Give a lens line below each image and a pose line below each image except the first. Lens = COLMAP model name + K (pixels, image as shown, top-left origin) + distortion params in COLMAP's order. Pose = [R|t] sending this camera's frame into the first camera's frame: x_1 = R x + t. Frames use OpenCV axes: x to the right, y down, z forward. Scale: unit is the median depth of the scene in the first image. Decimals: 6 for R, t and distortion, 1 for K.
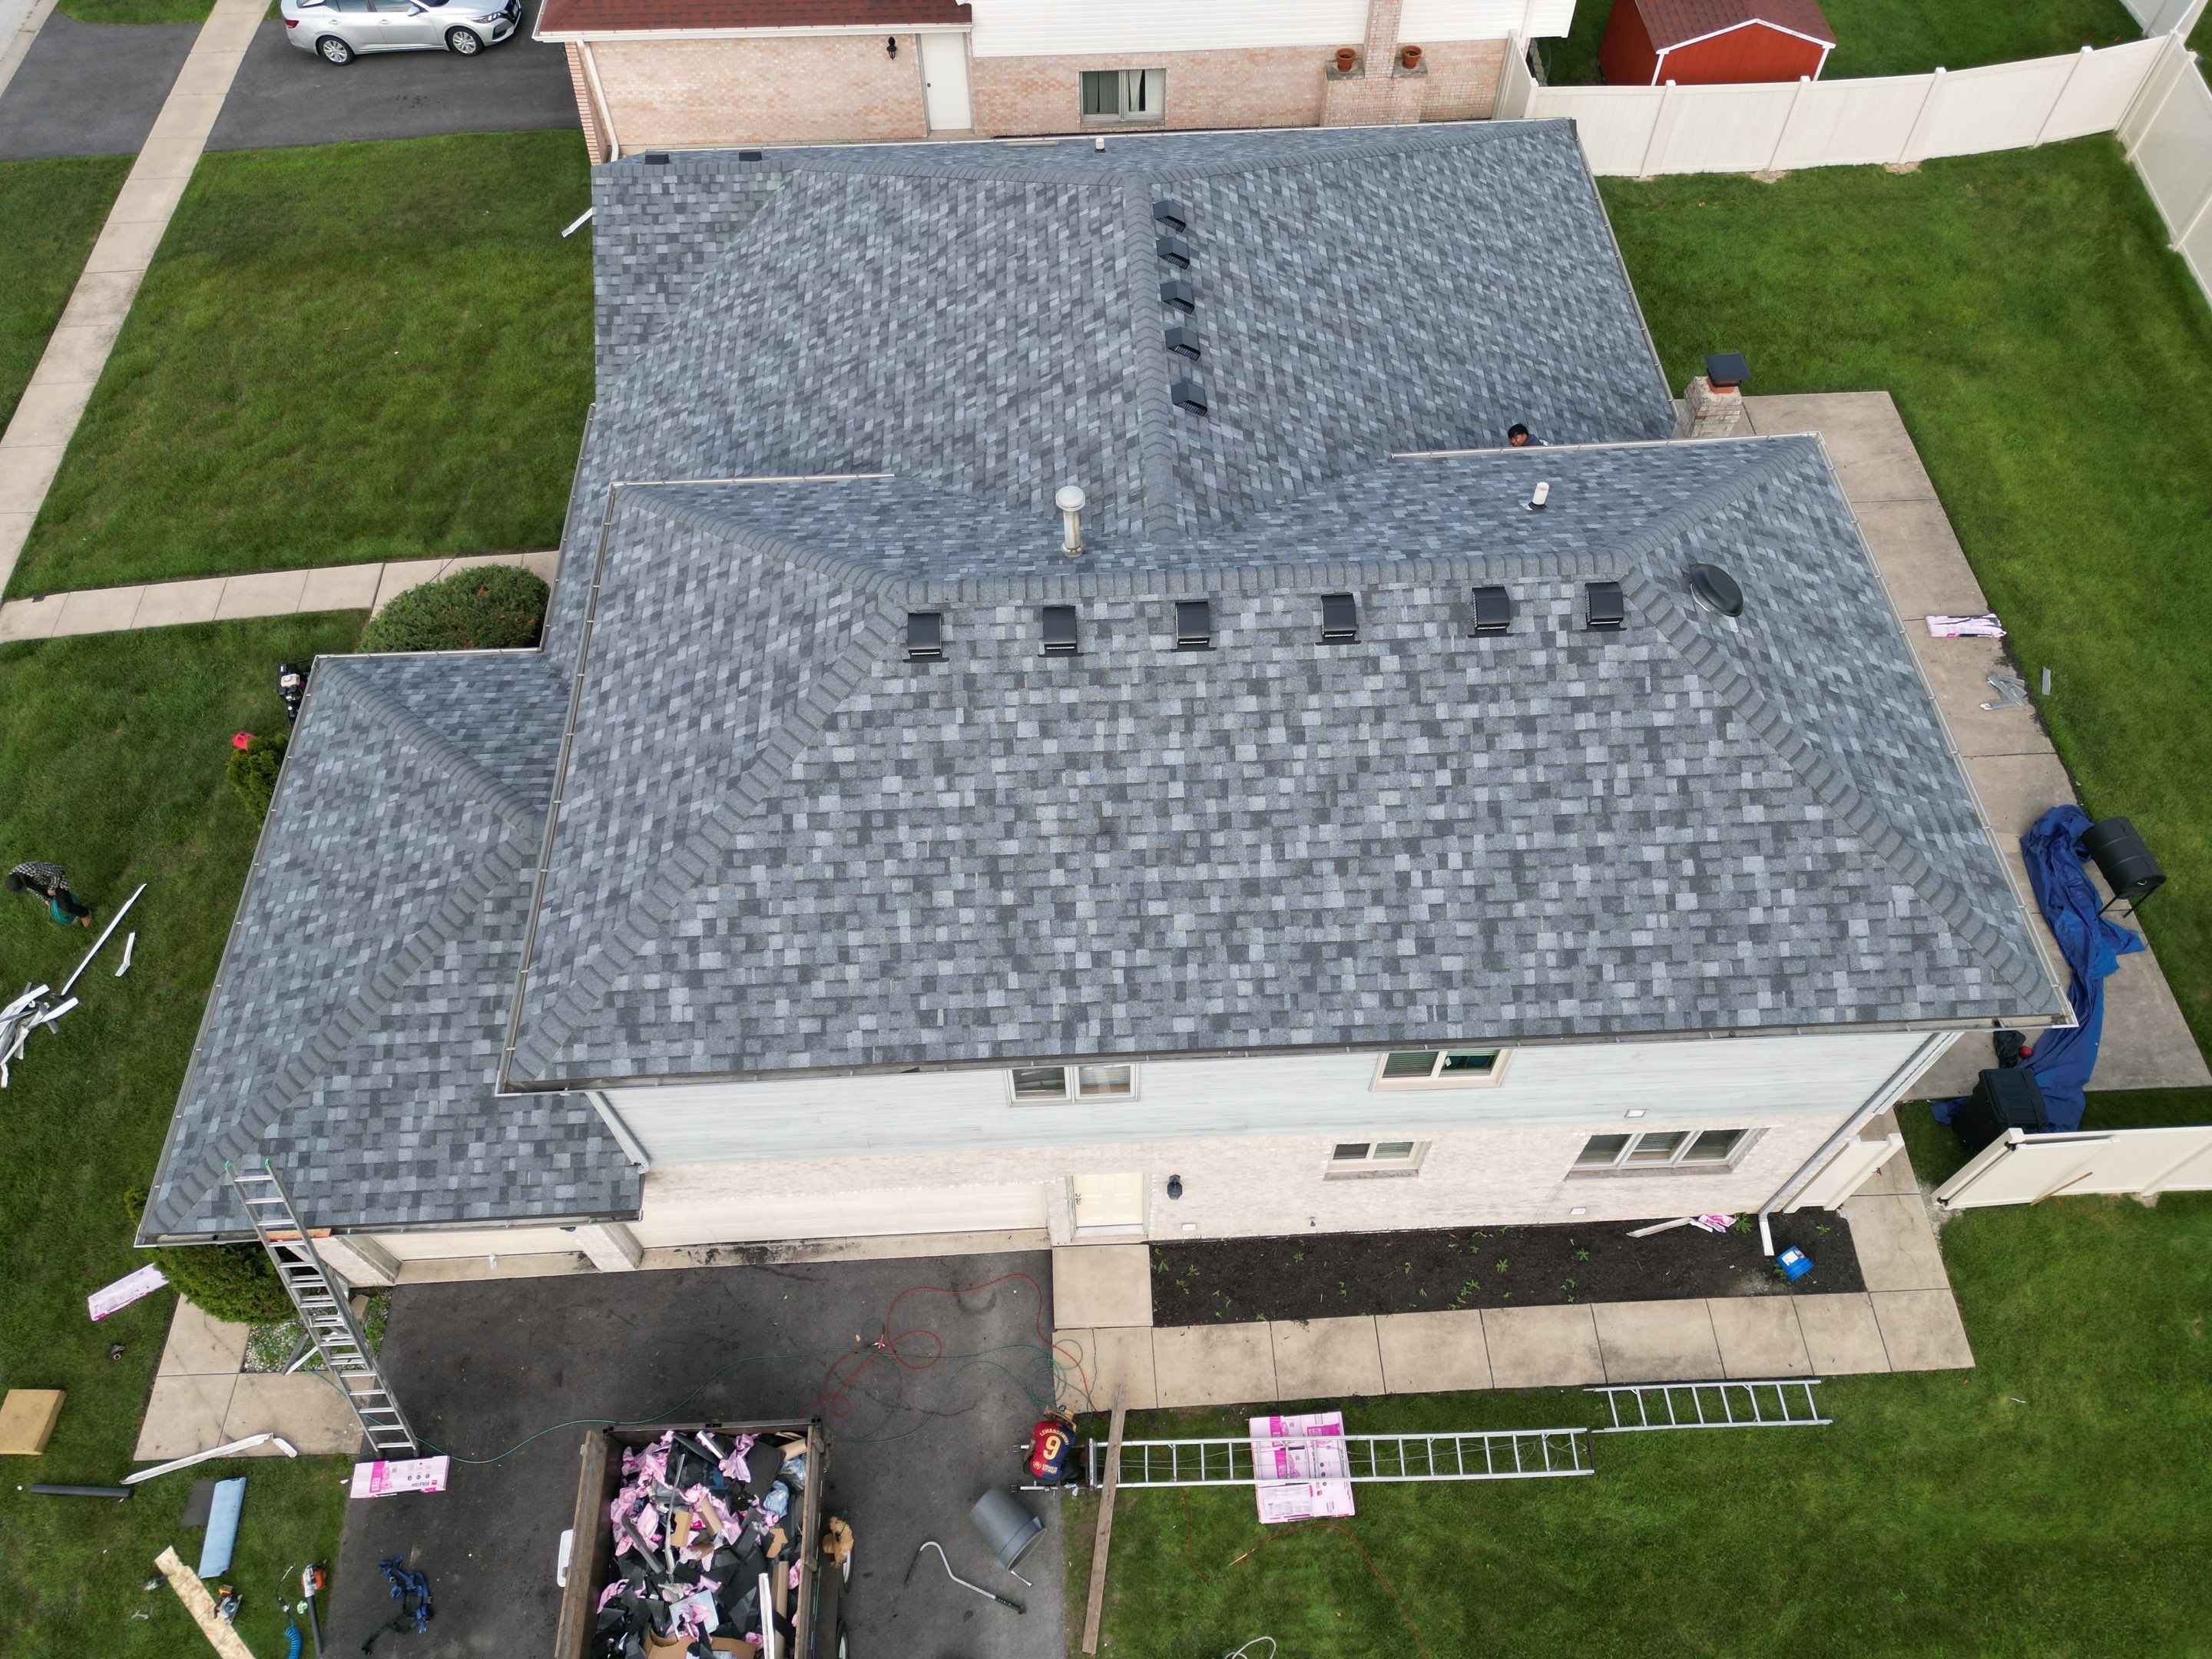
lens RADIAL K [[1545.7, 0, 1105.2], [0, 1545.7, 839.5], [0, 0, 1]] dist [0.071414, -0.061565]
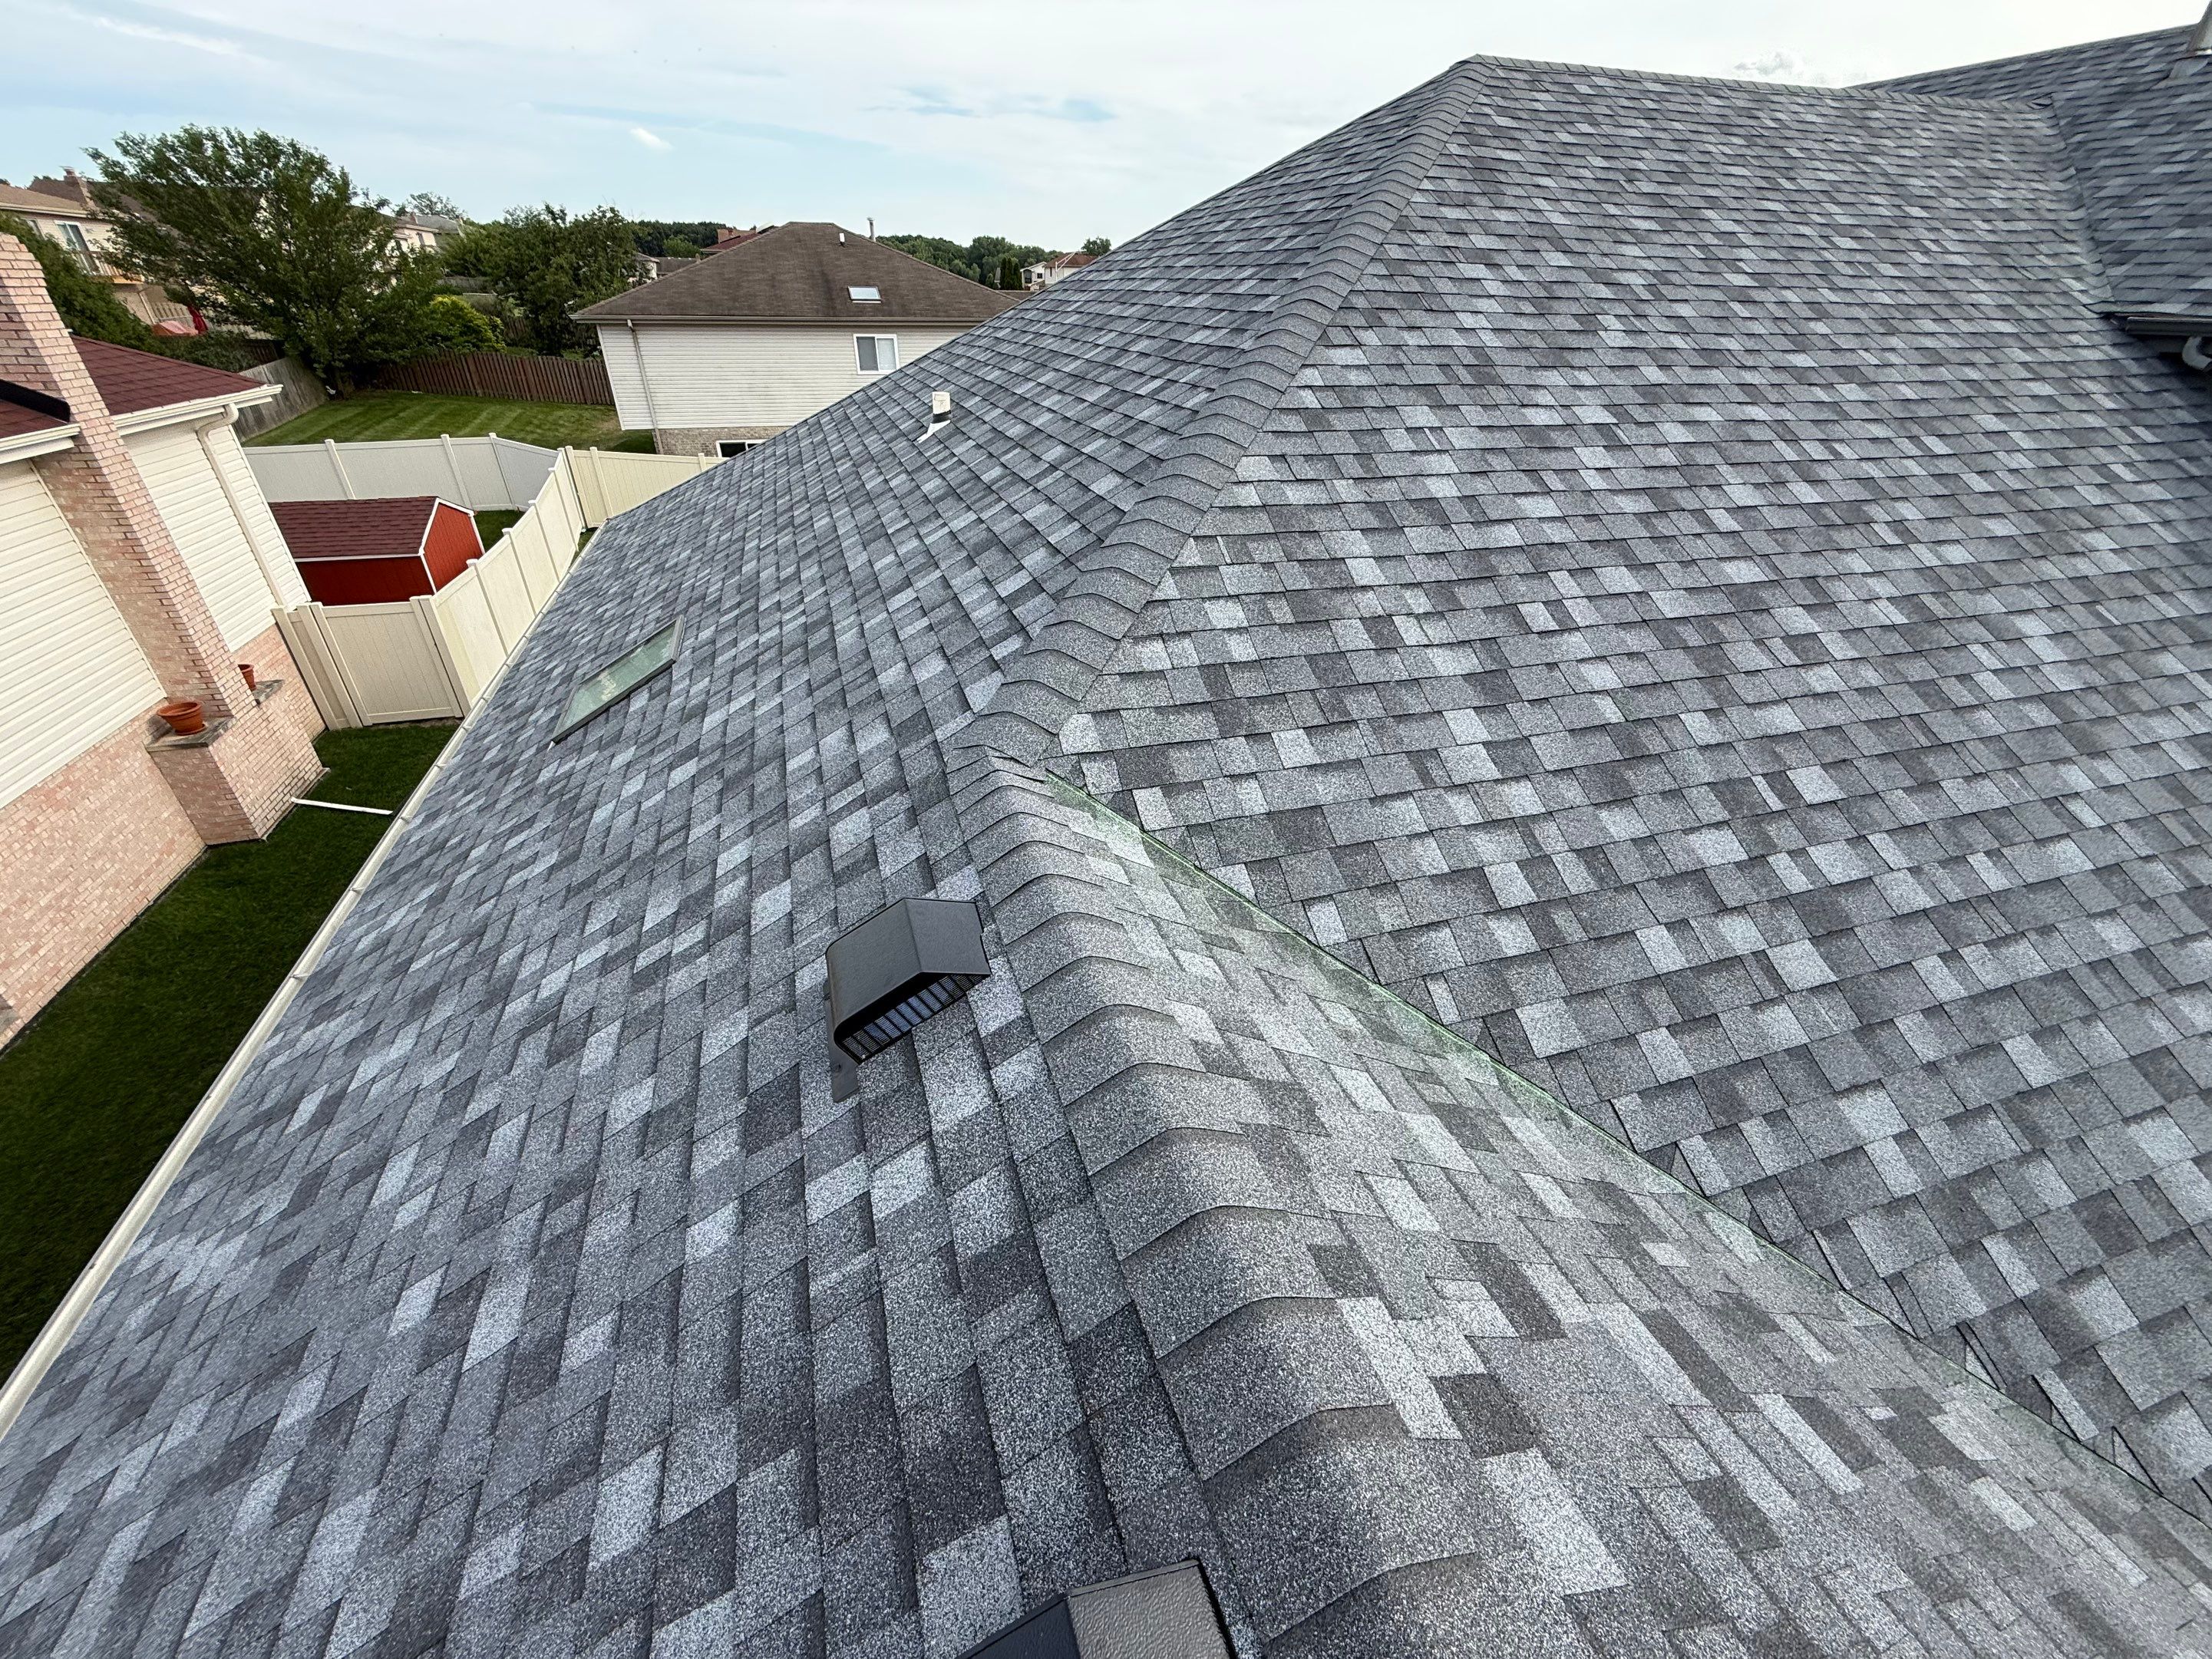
lens RADIAL K [[880.1, 0, 1099.9], [0, 880.1, 832.4], [0, 0, 1]] dist [0.001687, -0.000605]
pose [[-0.267191, -0.498556, 0.824652, -0.397320], [0.795720, 0.368547, 0.480628, -0.625398], [-0.543543, 0.784611, 0.298239, 1.276043]]
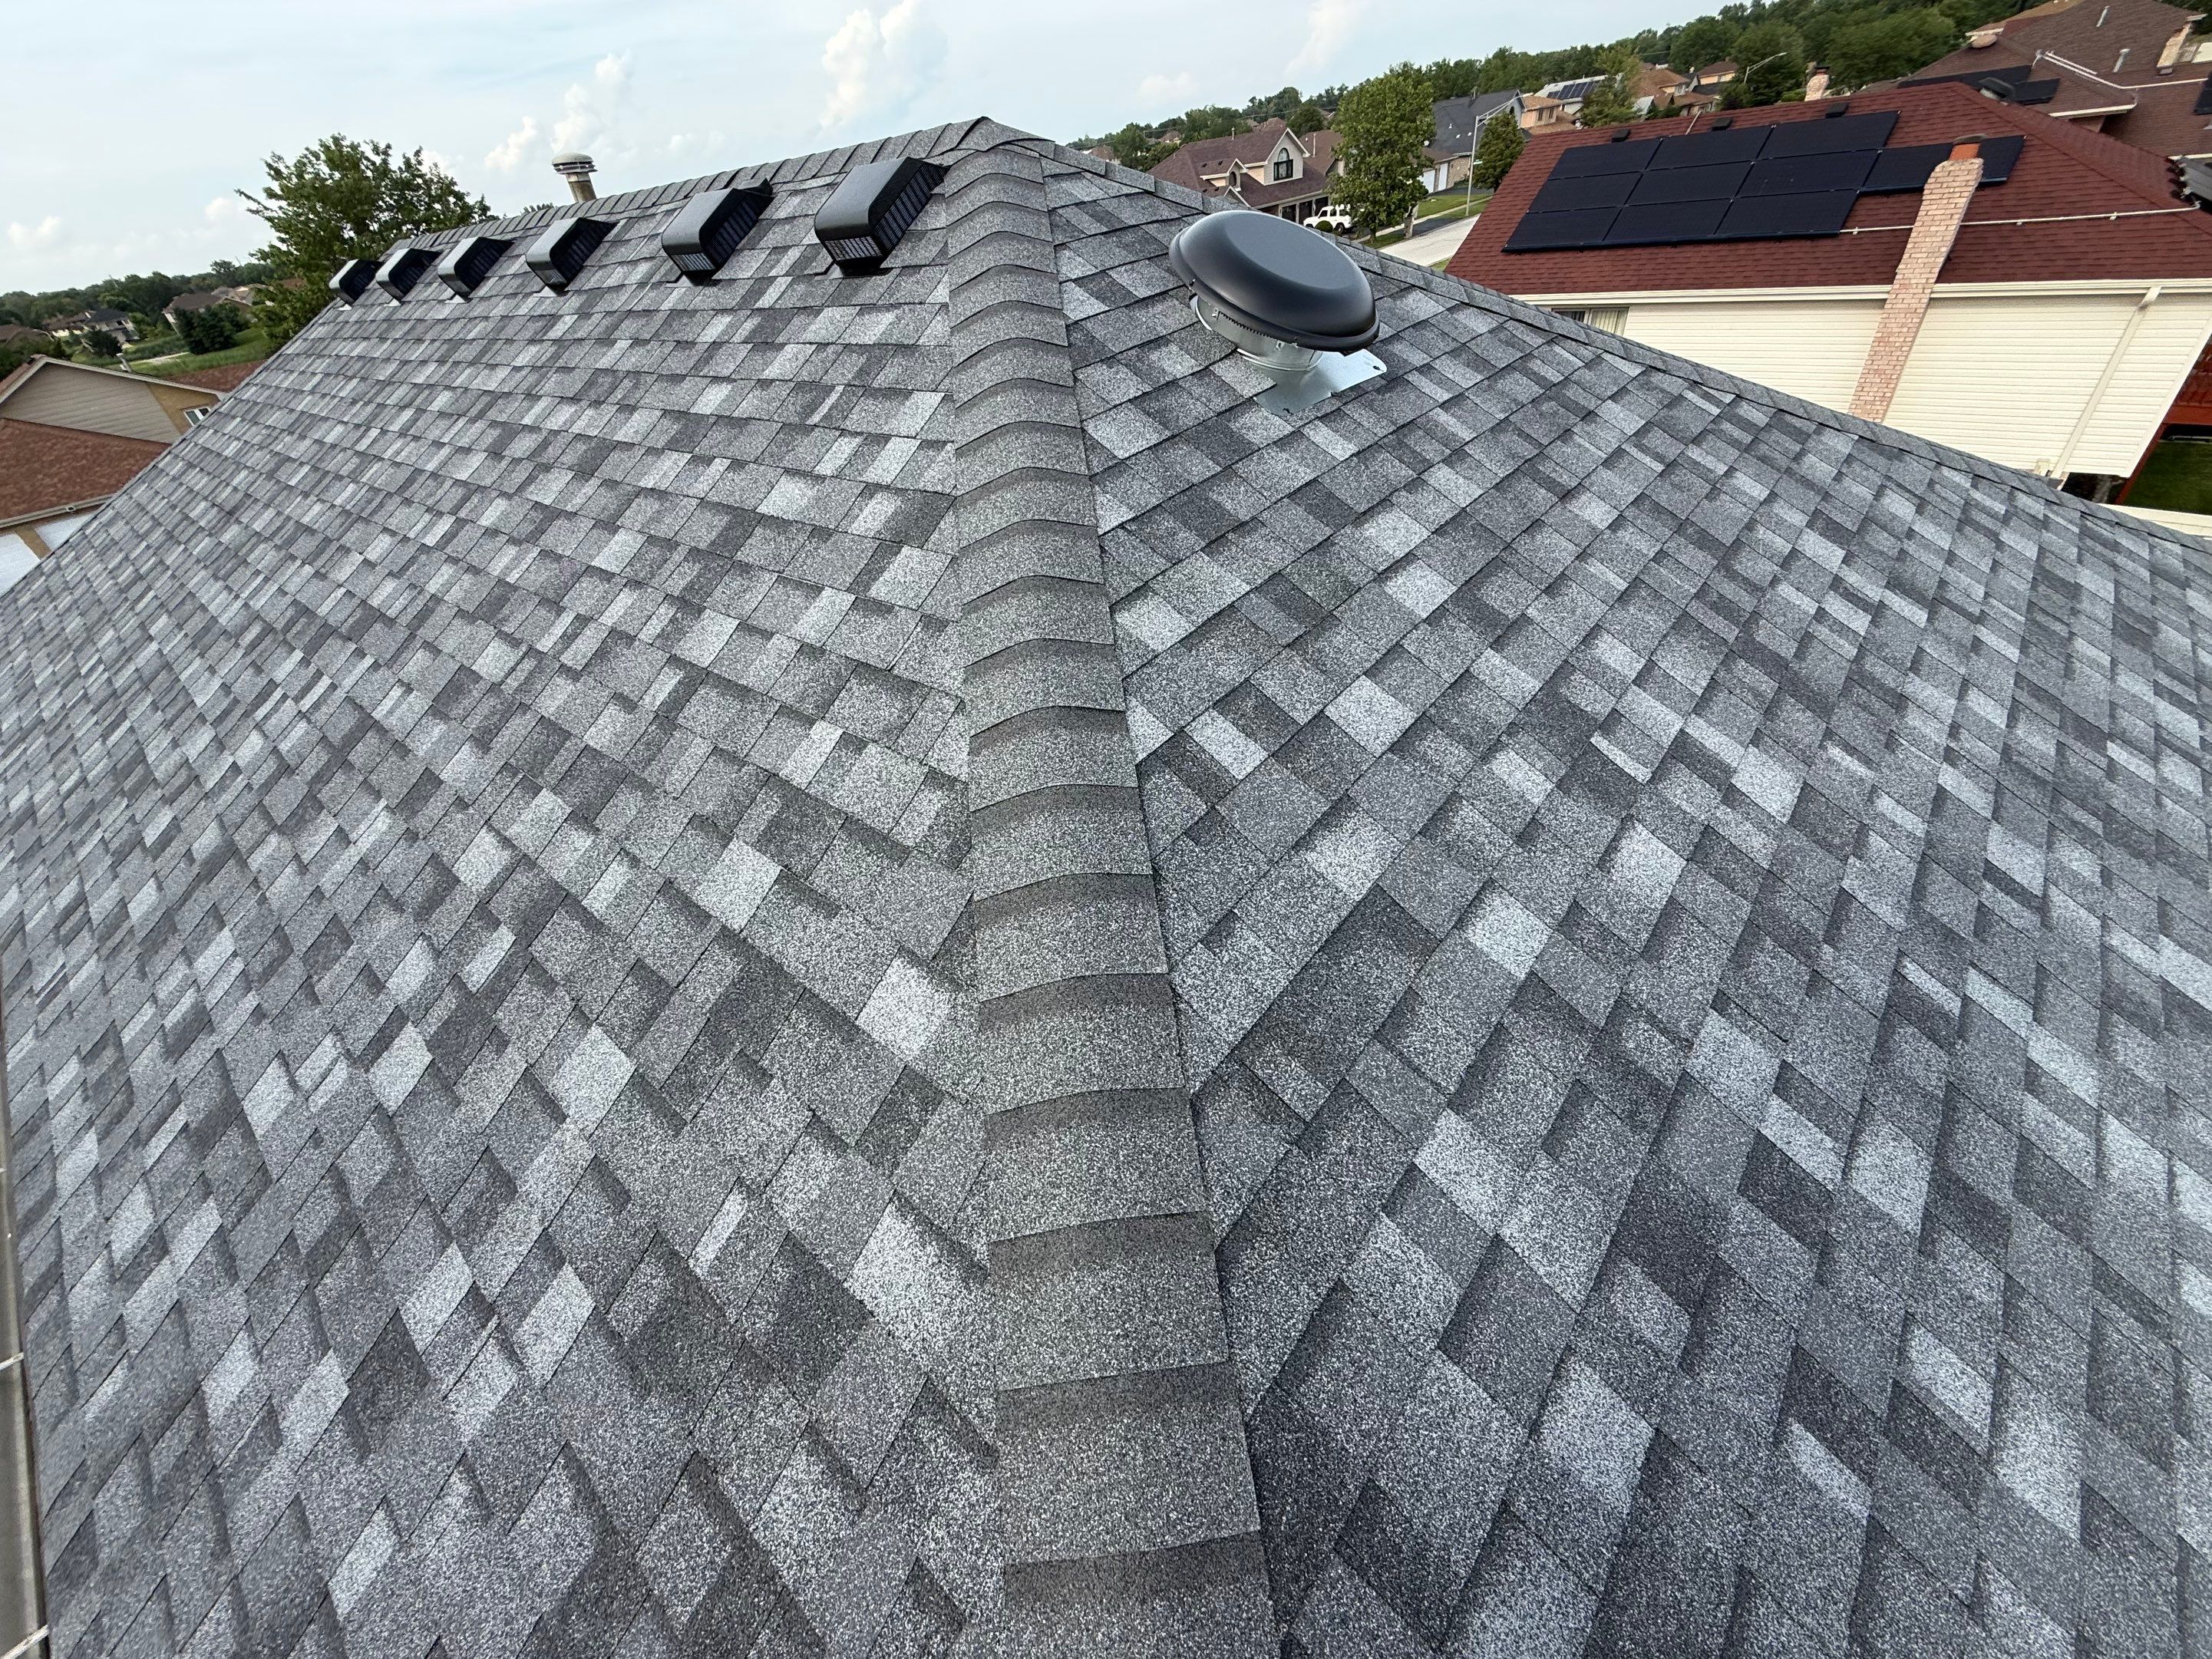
lens RADIAL K [[880.1, 0, 1100.6], [0, 880.1, 832.0], [0, 0, 1]] dist [0.001687, -0.000605]
pose [[0.721669, 0.357227, -0.592944, 0.417578], [-0.505799, 0.856911, -0.099349, -0.029163], [0.472610, 0.371608, 0.799091, 0.733288]]
